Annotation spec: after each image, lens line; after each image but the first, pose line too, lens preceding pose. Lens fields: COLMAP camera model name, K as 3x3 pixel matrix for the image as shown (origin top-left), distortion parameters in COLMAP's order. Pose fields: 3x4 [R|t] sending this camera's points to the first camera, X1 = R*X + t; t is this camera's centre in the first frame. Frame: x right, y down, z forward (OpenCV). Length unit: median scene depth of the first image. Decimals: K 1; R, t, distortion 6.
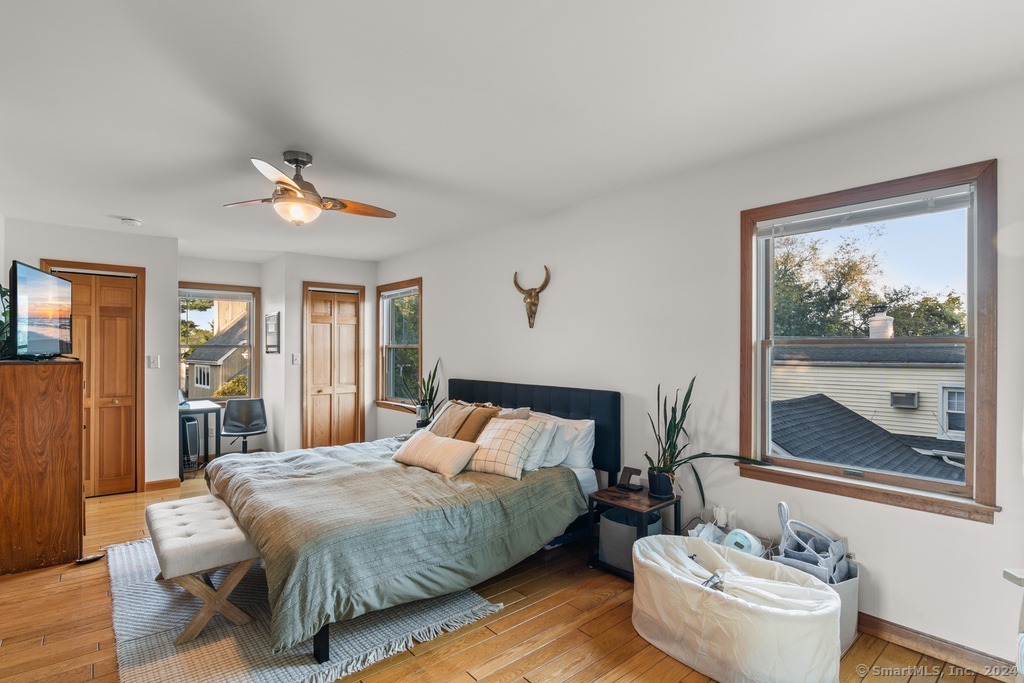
lens RADIAL K [[495.1, 0, 510.5], [0, 495.1, 355.4], [0, 0, 1]] dist [0.000243, -0.000076]
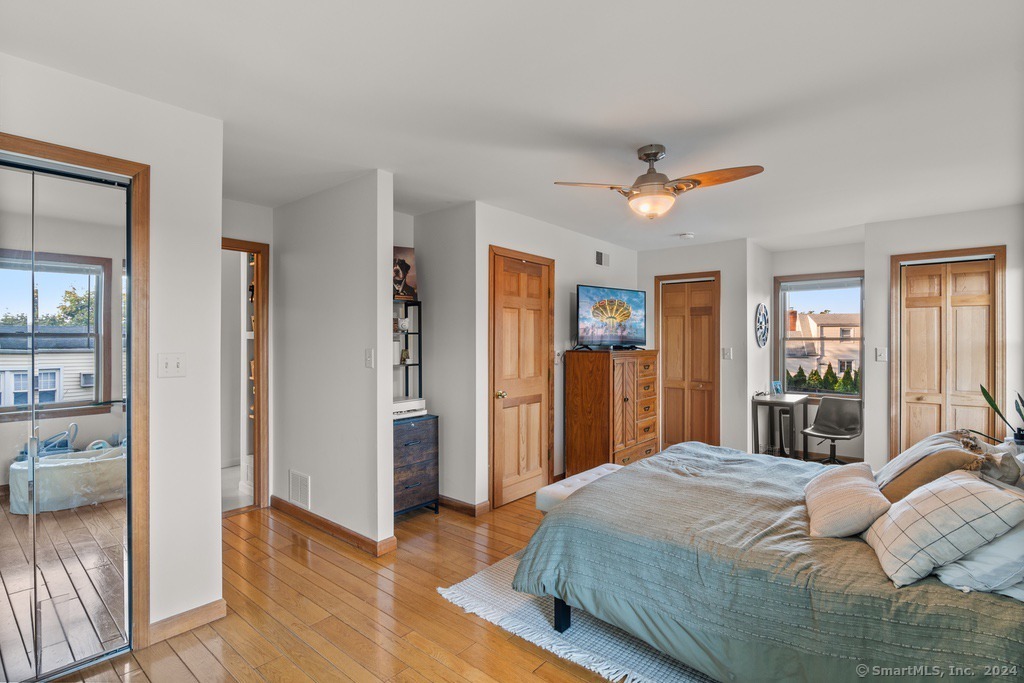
lens RADIAL K [[503.9, 0, 512.0], [0, 503.9, 341.5], [0, 0, 1]] dist [-0.003372, -0.000735]
pose [[0.165470, -0.002472, -0.986212, 0.457604], [-0.012394, 0.999913, -0.004586, -0.004138], [0.986137, 0.012982, 0.165425, 0.471422]]
